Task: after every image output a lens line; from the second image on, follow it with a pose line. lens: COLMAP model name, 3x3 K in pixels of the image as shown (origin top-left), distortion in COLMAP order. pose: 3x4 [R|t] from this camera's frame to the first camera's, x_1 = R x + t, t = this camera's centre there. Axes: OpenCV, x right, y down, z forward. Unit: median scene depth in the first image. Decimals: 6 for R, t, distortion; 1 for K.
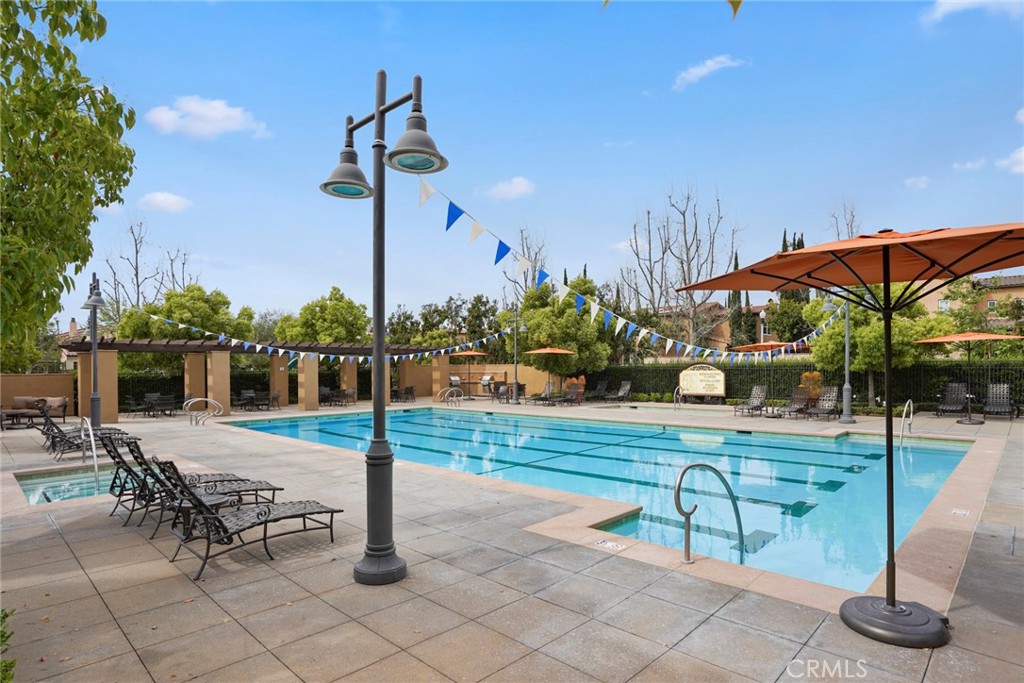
lens RADIAL K [[540.0, 0, 512.0], [0, 540.0, 341.5], [0, 0, 1]] dist [0.002136, 0.000036]
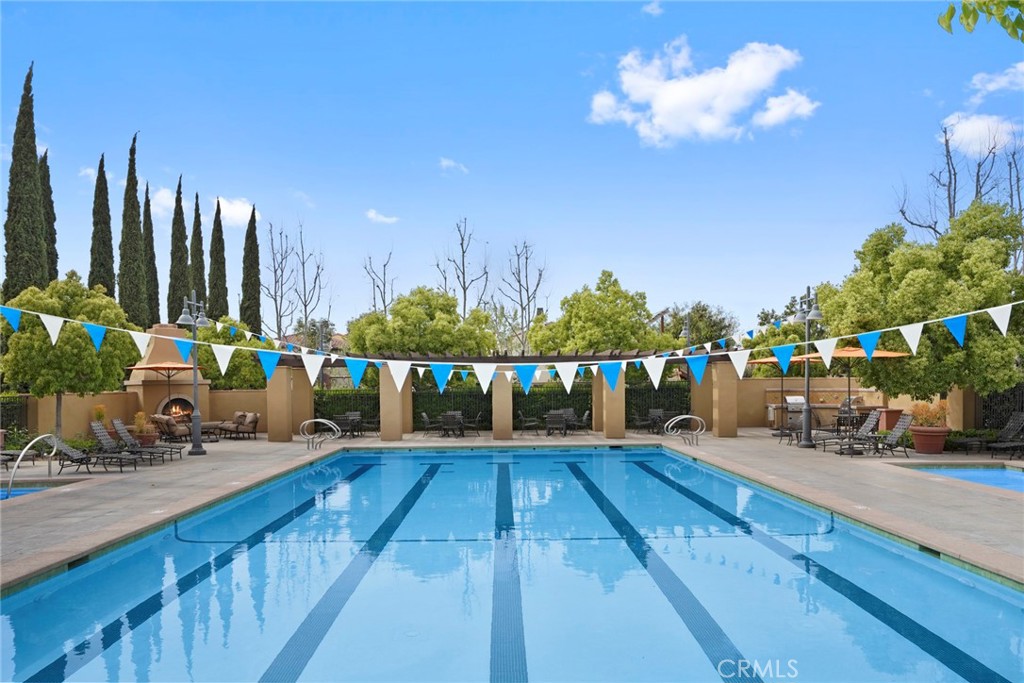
lens RADIAL K [[754.0, 0, 512.2], [0, 754.0, 416.8], [0, 0, 1]] dist [-0.000569, -0.000388]
pose [[0.713625, 0.033806, -0.699712, 0.380905], [0.038486, 0.995434, 0.087345, 0.000857], [0.699470, -0.089261, 0.709065, 0.233225]]
